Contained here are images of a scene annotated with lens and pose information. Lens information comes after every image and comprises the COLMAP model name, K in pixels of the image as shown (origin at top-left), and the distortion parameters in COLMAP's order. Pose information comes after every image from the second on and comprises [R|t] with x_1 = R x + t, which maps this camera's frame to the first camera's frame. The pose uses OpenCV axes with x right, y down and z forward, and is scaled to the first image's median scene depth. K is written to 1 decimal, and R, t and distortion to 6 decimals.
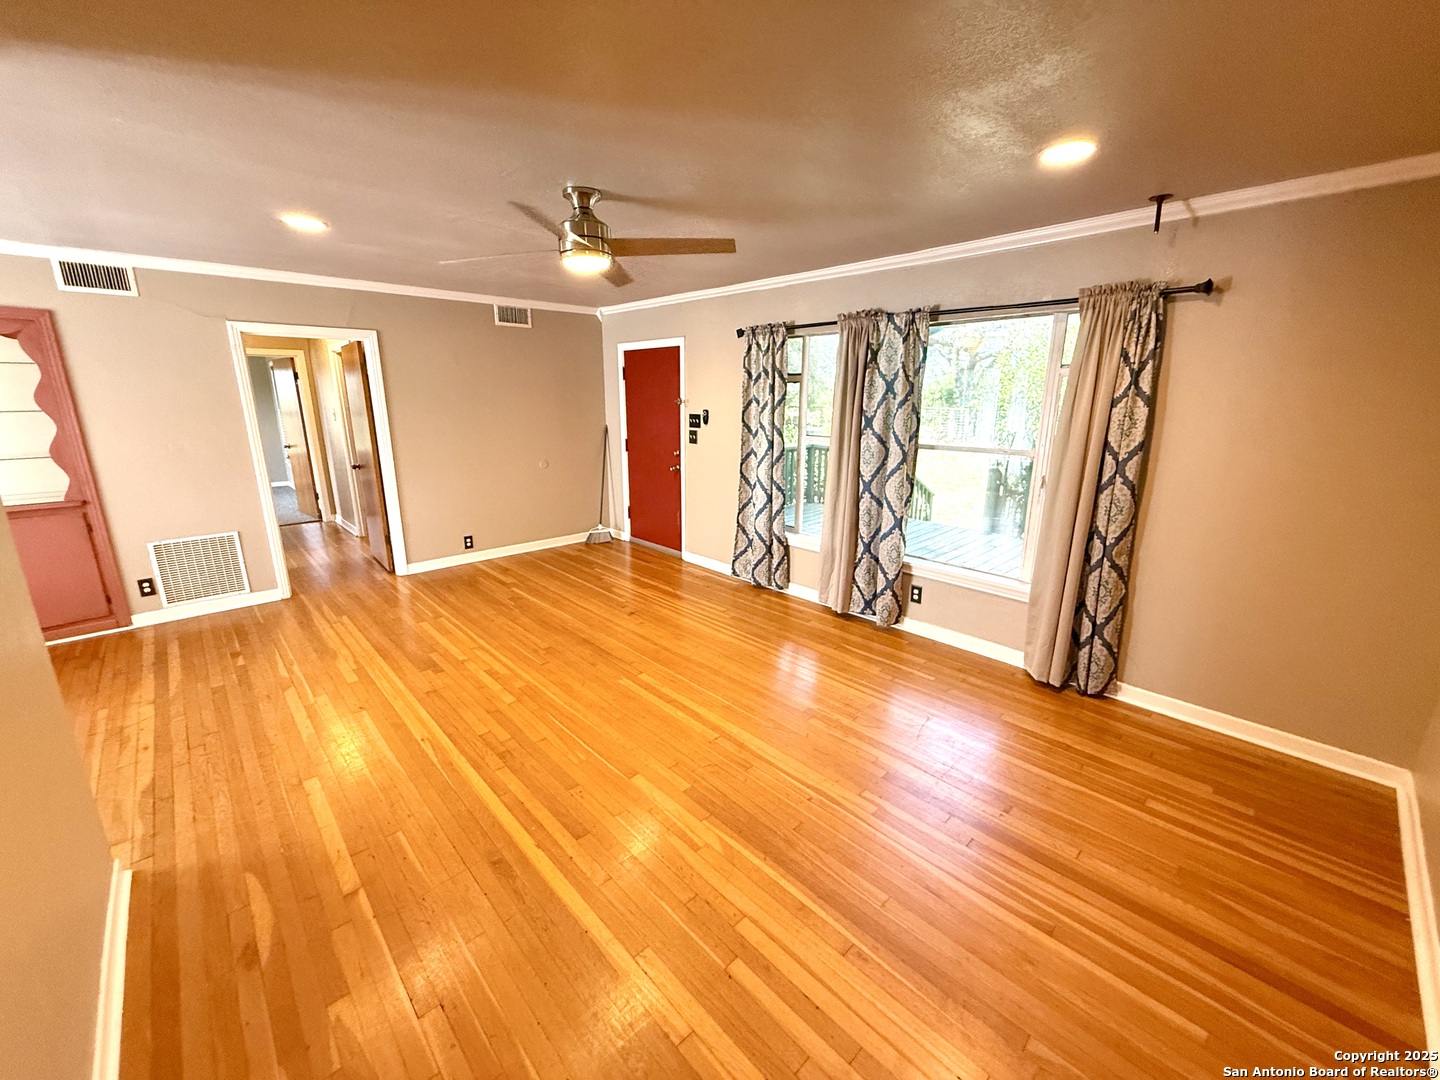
lens RADIAL K [[572.8, 0, 717.4], [0, 572.8, 539.9], [0, 0, 1]] dist [-0.001971, 0.000216]
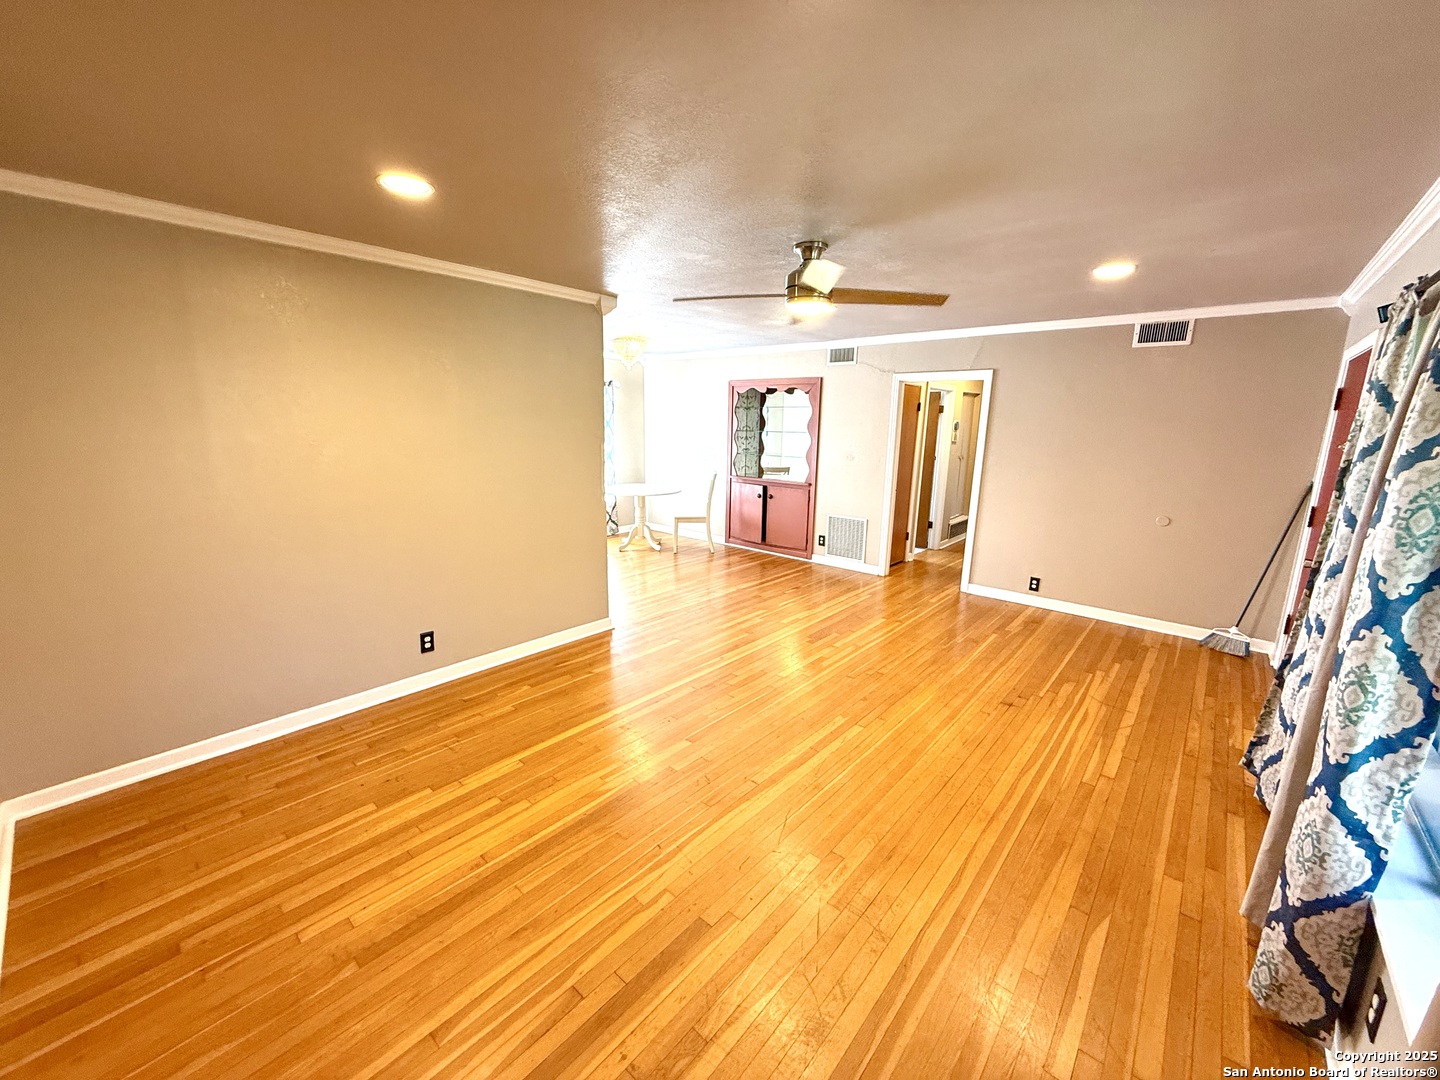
lens RADIAL K [[572.8, 0, 717.4], [0, 572.8, 539.9], [0, 0, 1]] dist [-0.001971, 0.000216]
pose [[0.087938, 0.203615, -0.975094, 0.624414], [-0.261350, 0.949310, 0.174661, -0.138087], [0.961230, 0.239481, 0.136695, 0.531554]]
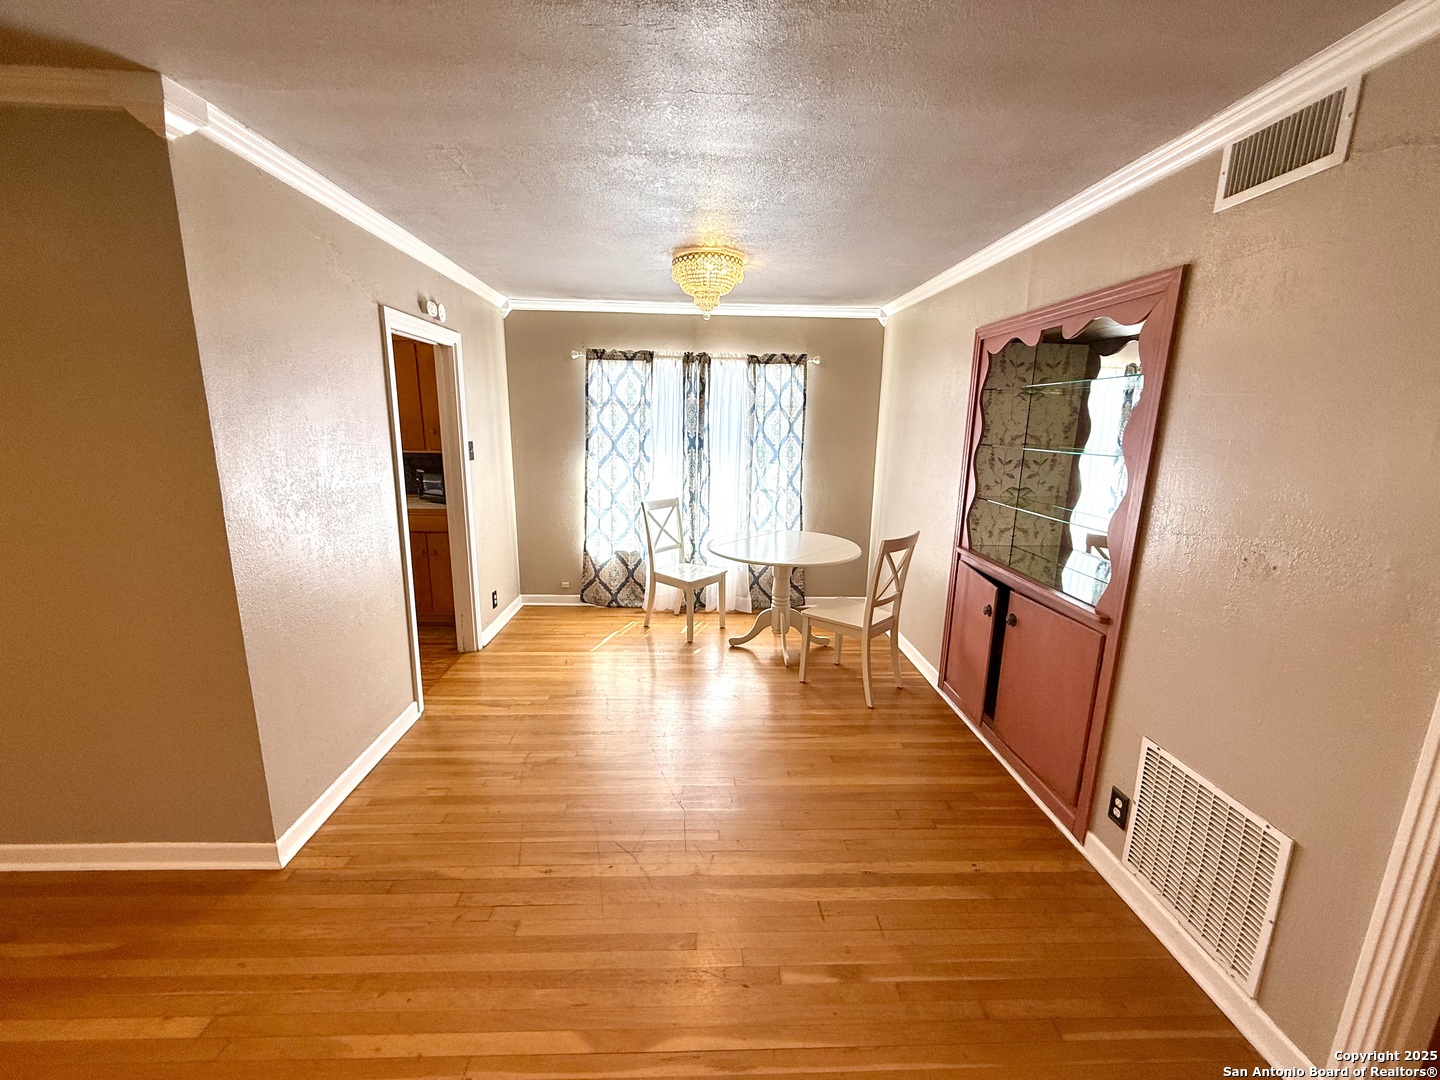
lens RADIAL K [[572.8, 0, 717.4], [0, 572.8, 539.9], [0, 0, 1]] dist [-0.001971, 0.000216]
pose [[-0.661480, 0.139086, -0.736953, -0.463762], [-0.206715, 0.910774, 0.357436, -0.259549], [0.720912, 0.388776, -0.573707, 1.025258]]
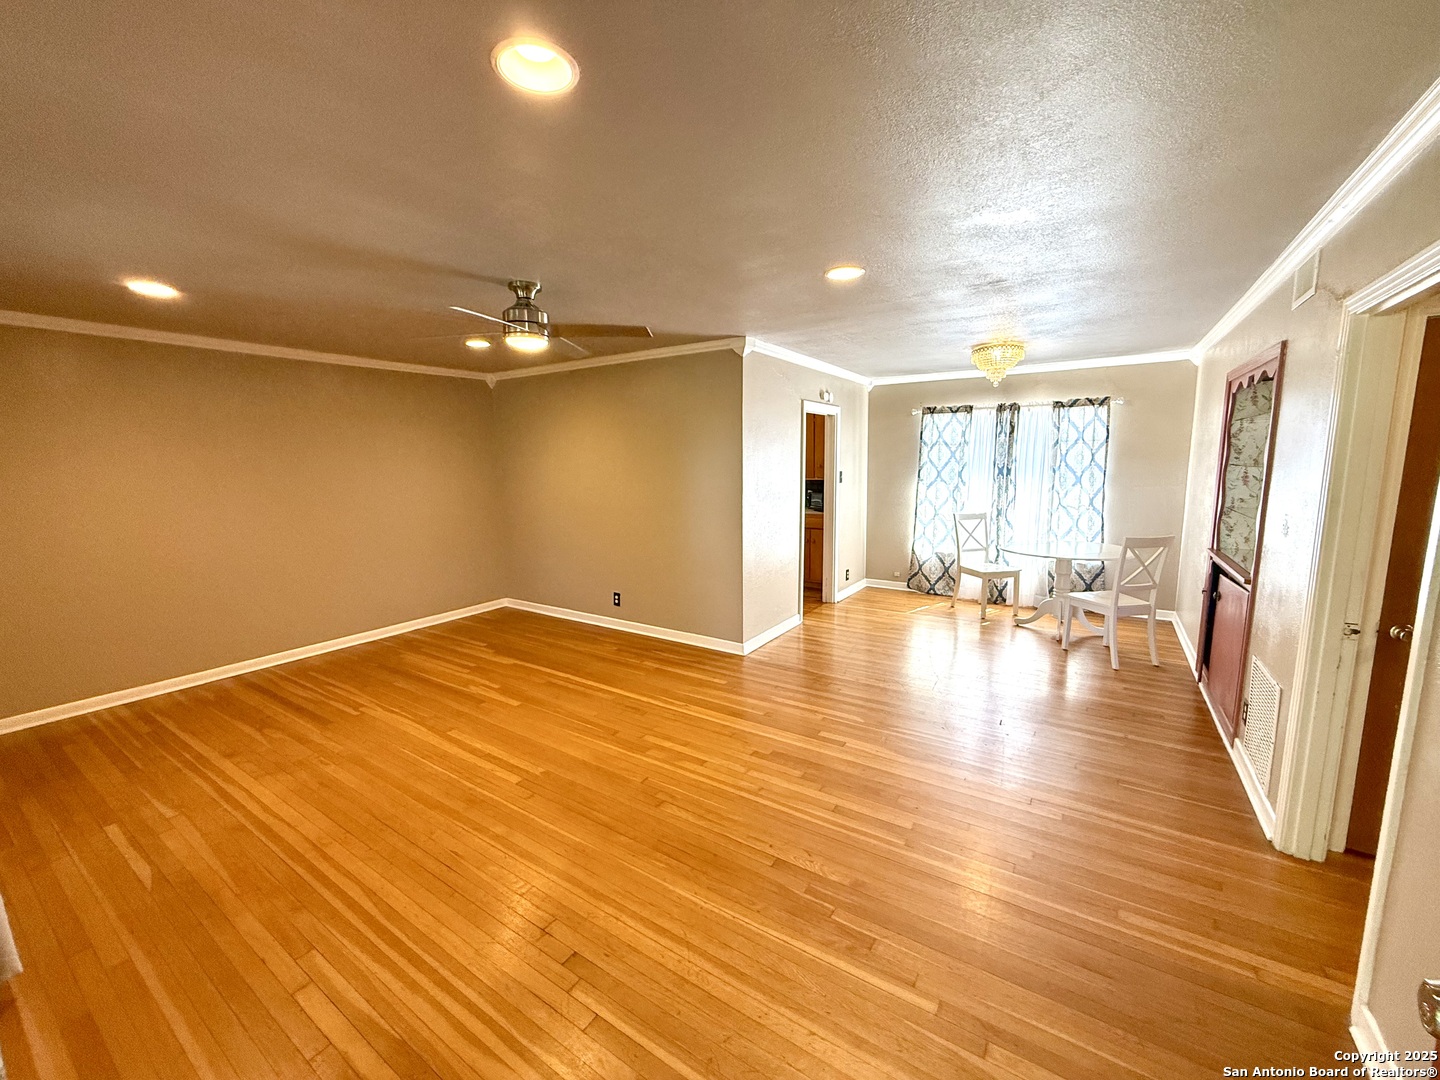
lens RADIAL K [[572.8, 0, 717.4], [0, 572.8, 539.9], [0, 0, 1]] dist [-0.001971, 0.000216]
pose [[-0.973587, 0.039114, -0.224939, -0.221113], [-0.049133, 0.926240, 0.373717, -0.380906], [0.222965, 0.374898, -0.899854, 1.539025]]
